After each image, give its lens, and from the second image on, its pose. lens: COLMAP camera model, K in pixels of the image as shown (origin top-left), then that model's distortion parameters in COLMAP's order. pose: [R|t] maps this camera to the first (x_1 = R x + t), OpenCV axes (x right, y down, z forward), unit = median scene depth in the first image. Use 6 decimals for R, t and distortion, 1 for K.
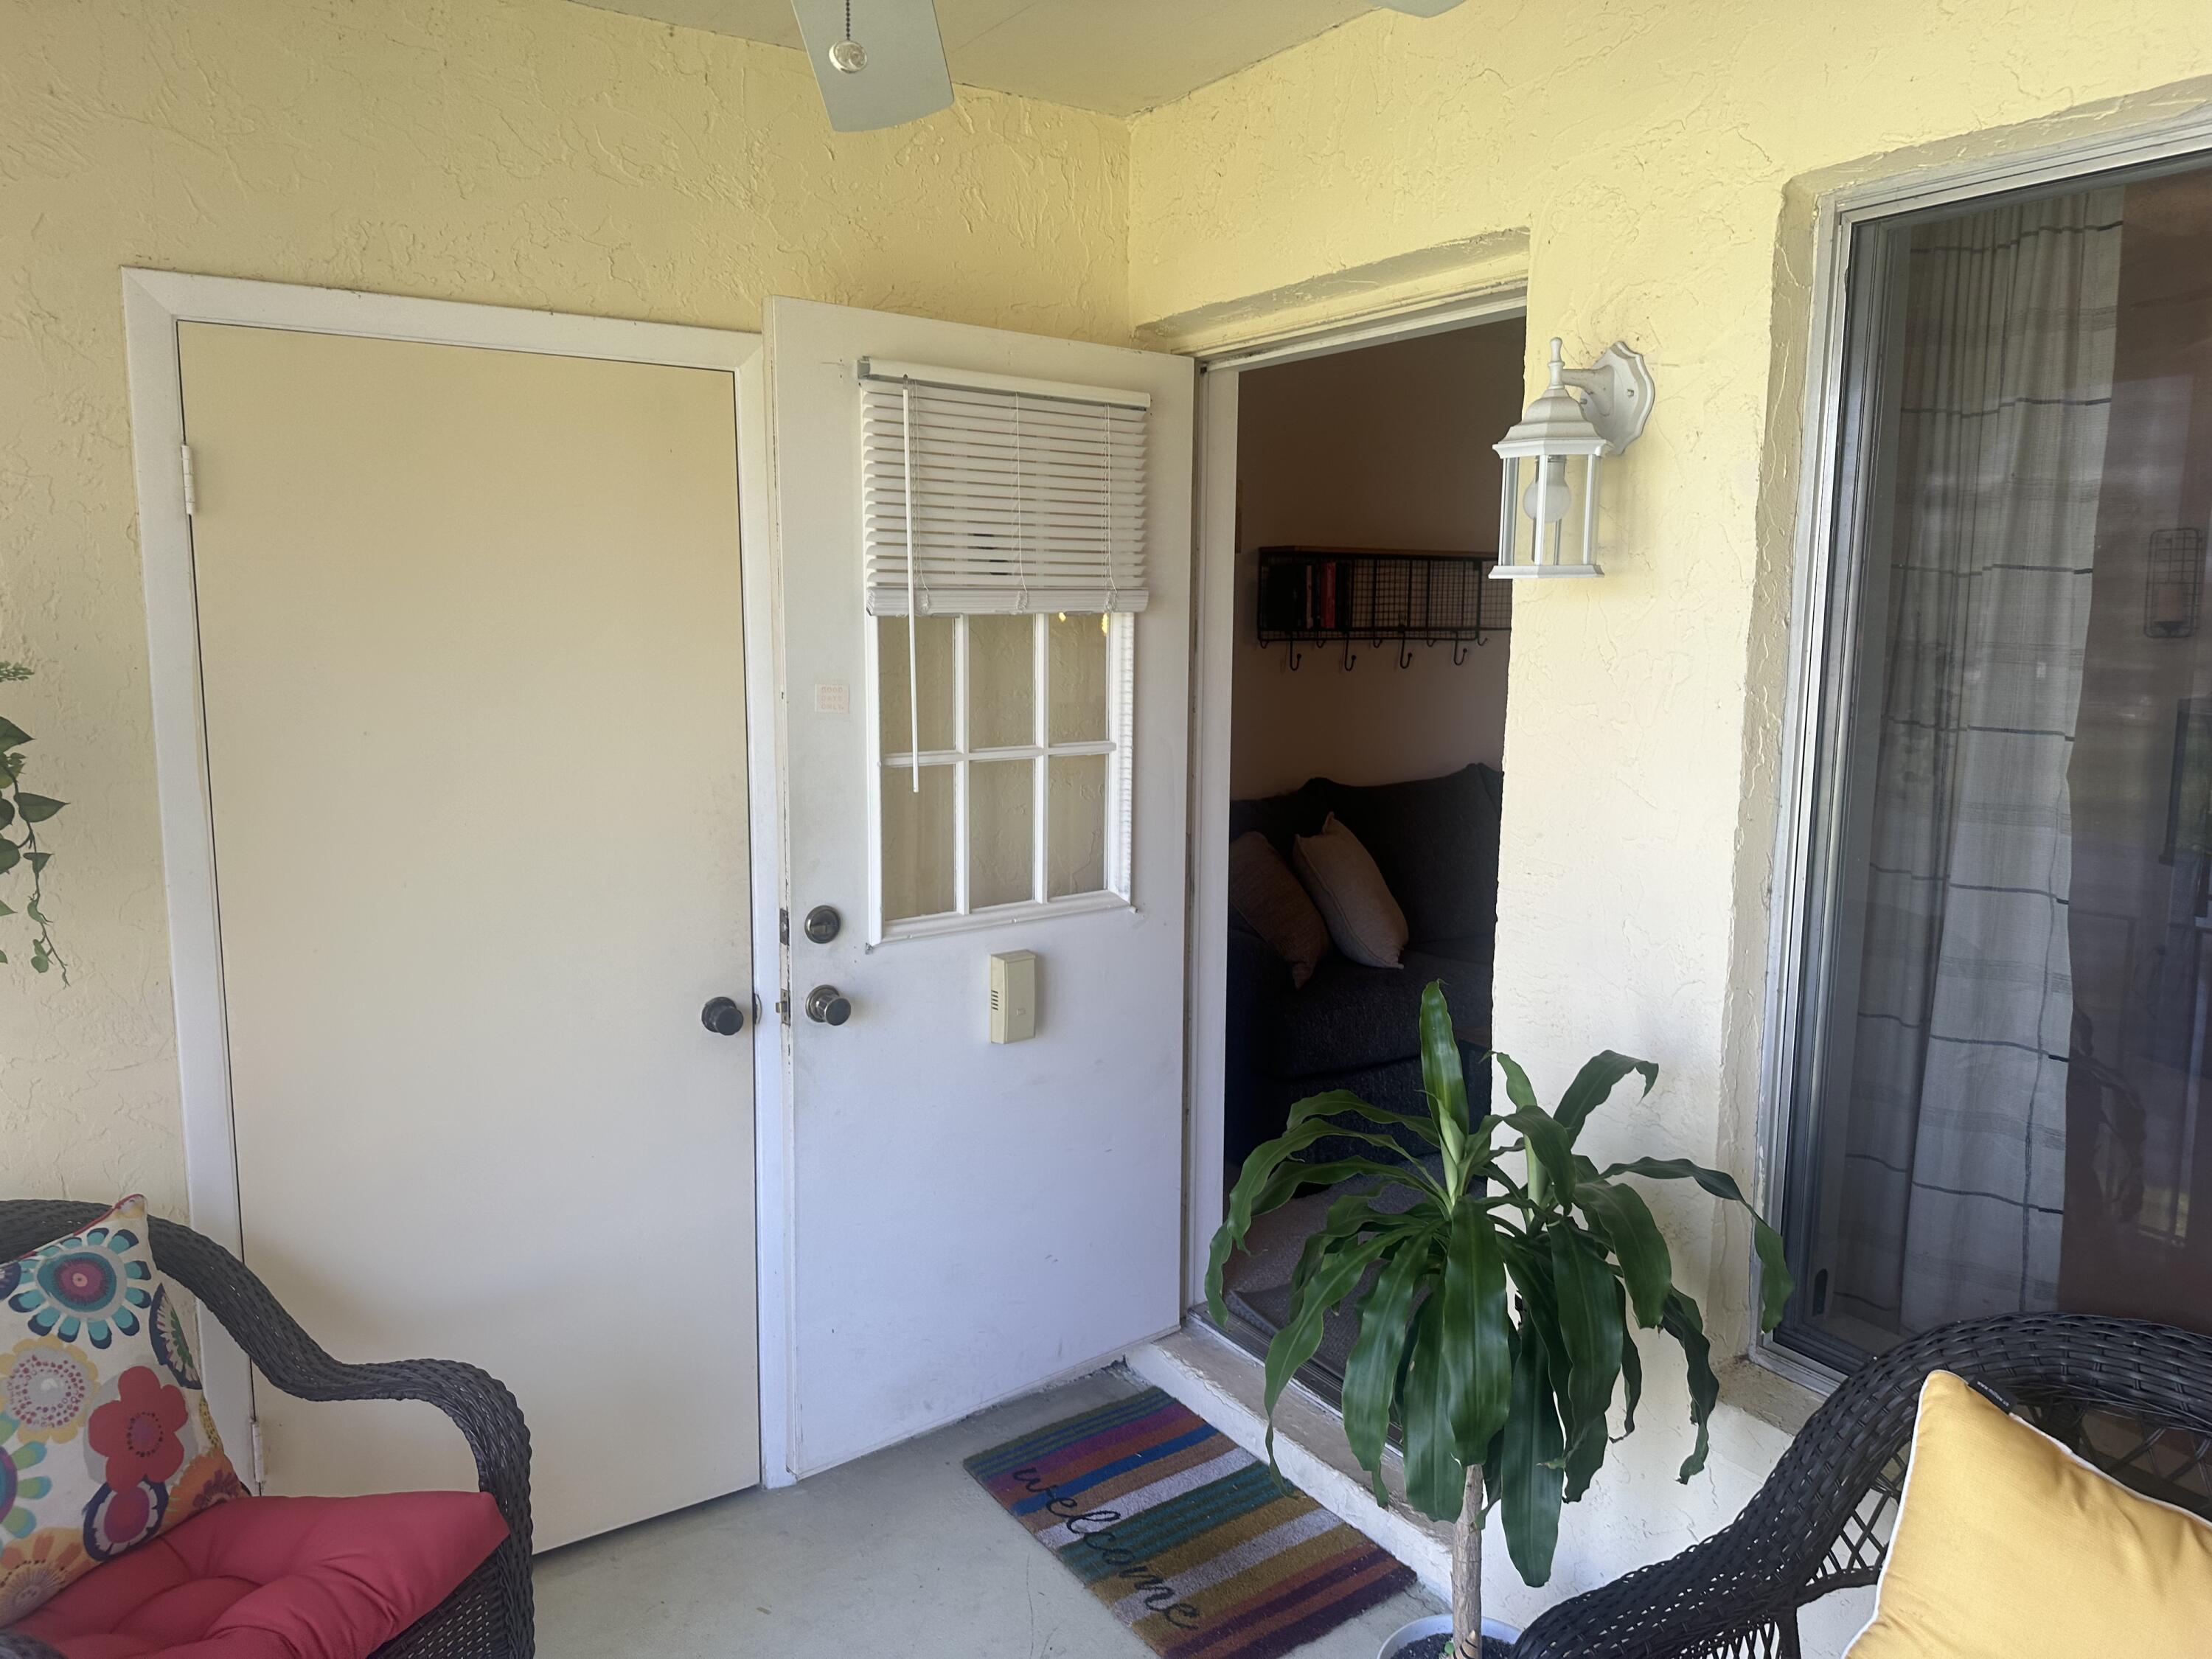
lens RADIAL K [[1565.6, 0, 1106.0], [0, 1565.6, 829.5], [0, 0, 1]] dist [-0.002250, -0.005975]
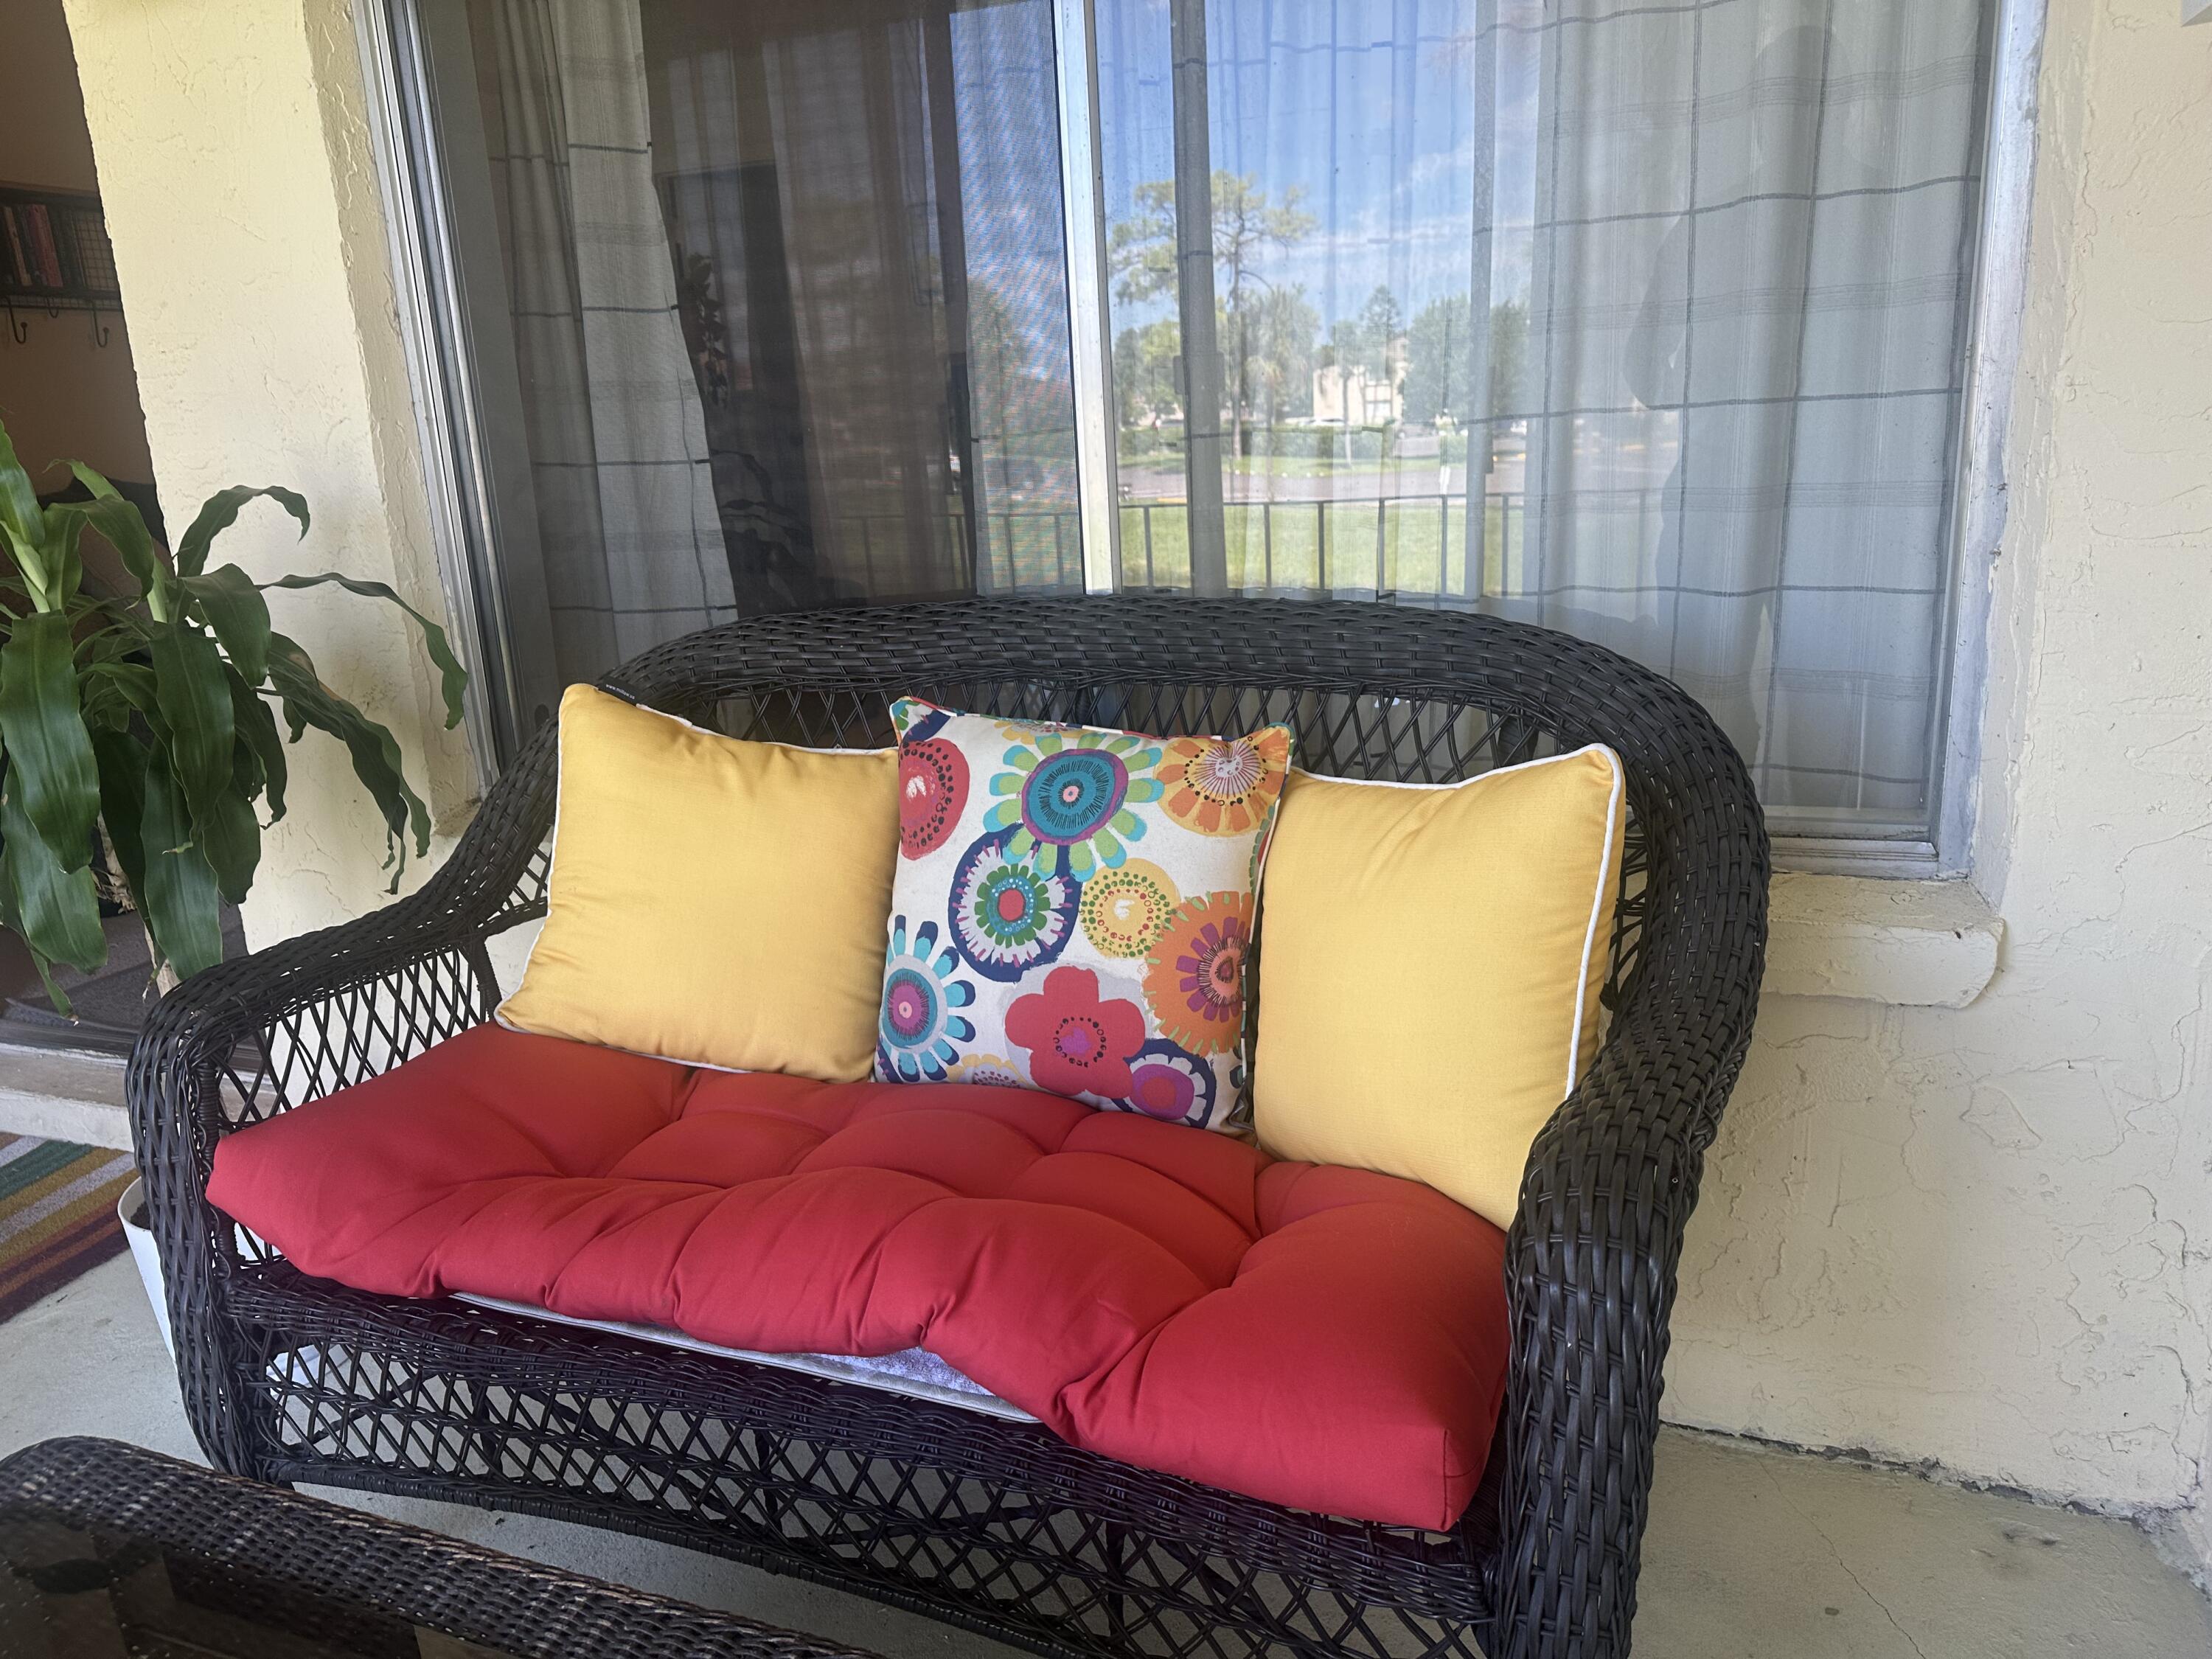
lens RADIAL K [[1532.8, 0, 1111.6], [0, 1532.8, 820.8], [0, 0, 1]] dist [0.108333, -0.163382]
pose [[0.802862, -0.191745, 0.564487, 0.180004], [0.137522, 0.980895, 0.137594, 0.288953], [-0.580086, -0.032840, 0.813893, -0.064718]]
